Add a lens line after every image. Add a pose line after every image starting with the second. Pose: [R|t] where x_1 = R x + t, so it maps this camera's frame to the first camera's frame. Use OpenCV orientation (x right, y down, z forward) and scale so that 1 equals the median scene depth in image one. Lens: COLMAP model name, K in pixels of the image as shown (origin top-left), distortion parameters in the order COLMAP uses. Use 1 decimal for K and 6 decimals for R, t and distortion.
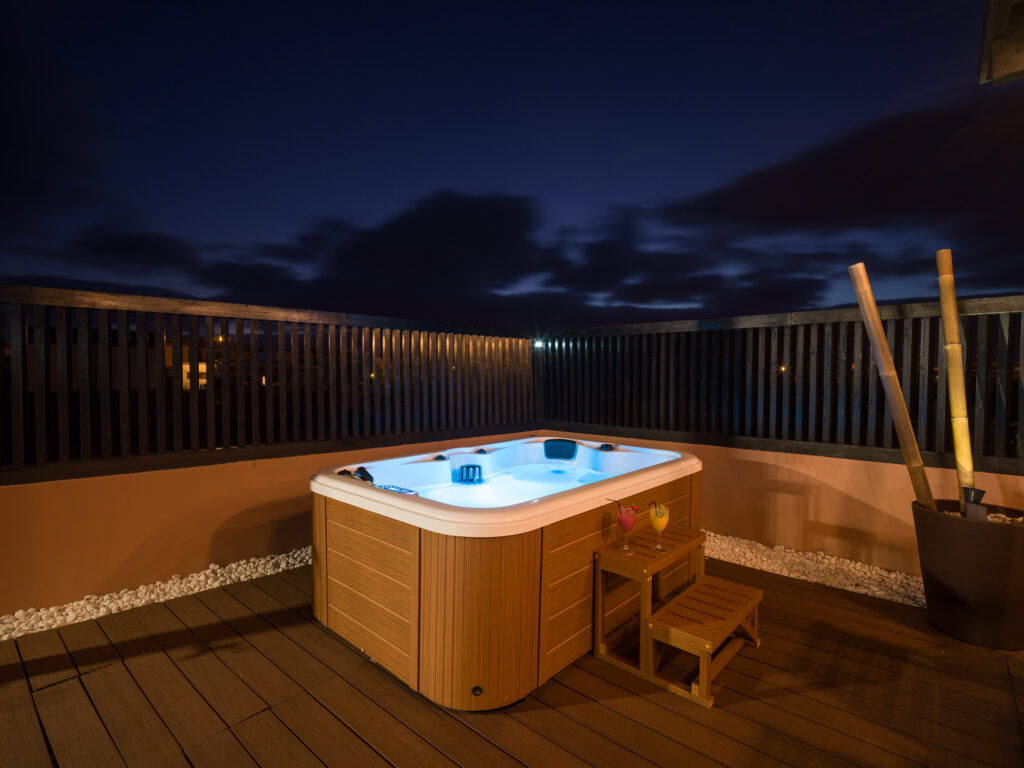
lens RADIAL K [[506.6, 0, 513.6], [0, 506.6, 377.8], [0, 0, 1]] dist [-0.000833, -0.000909]
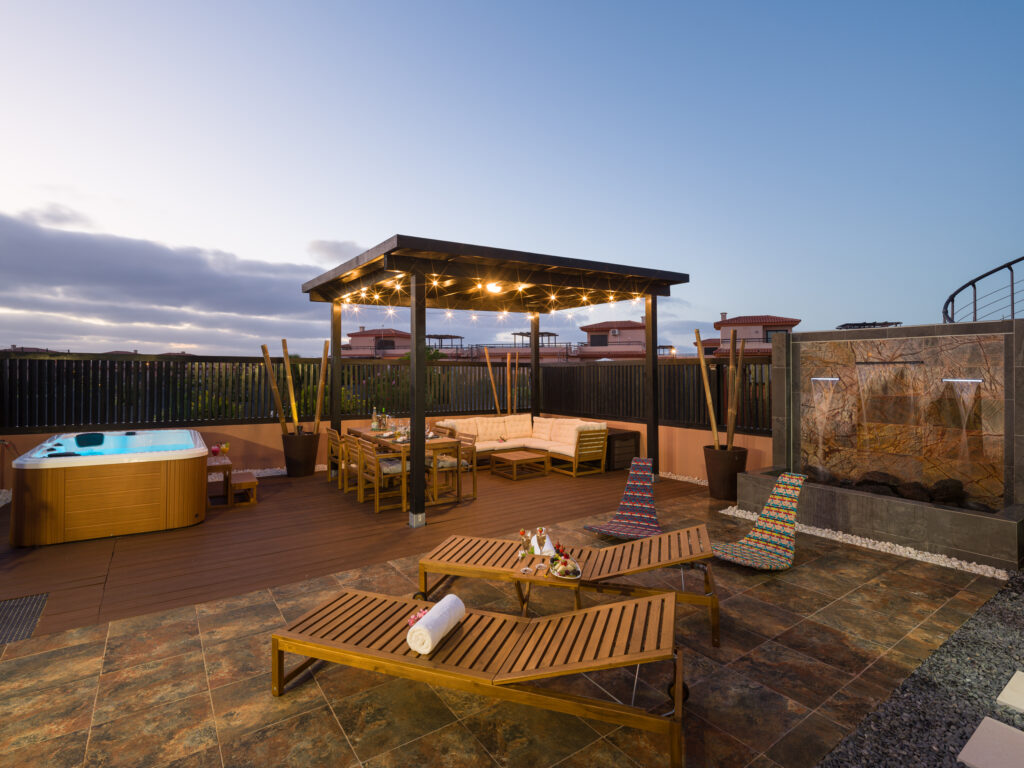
lens RADIAL K [[509.6, 0, 513.7], [0, 509.6, 367.6], [0, 0, 1]] dist [-0.000584, -0.000375]
pose [[0.242661, 0.007930, 0.970079, -1.259775], [-0.004003, 0.999966, -0.007173, -0.080044], [-0.970103, -0.002142, 0.242684, -0.698173]]
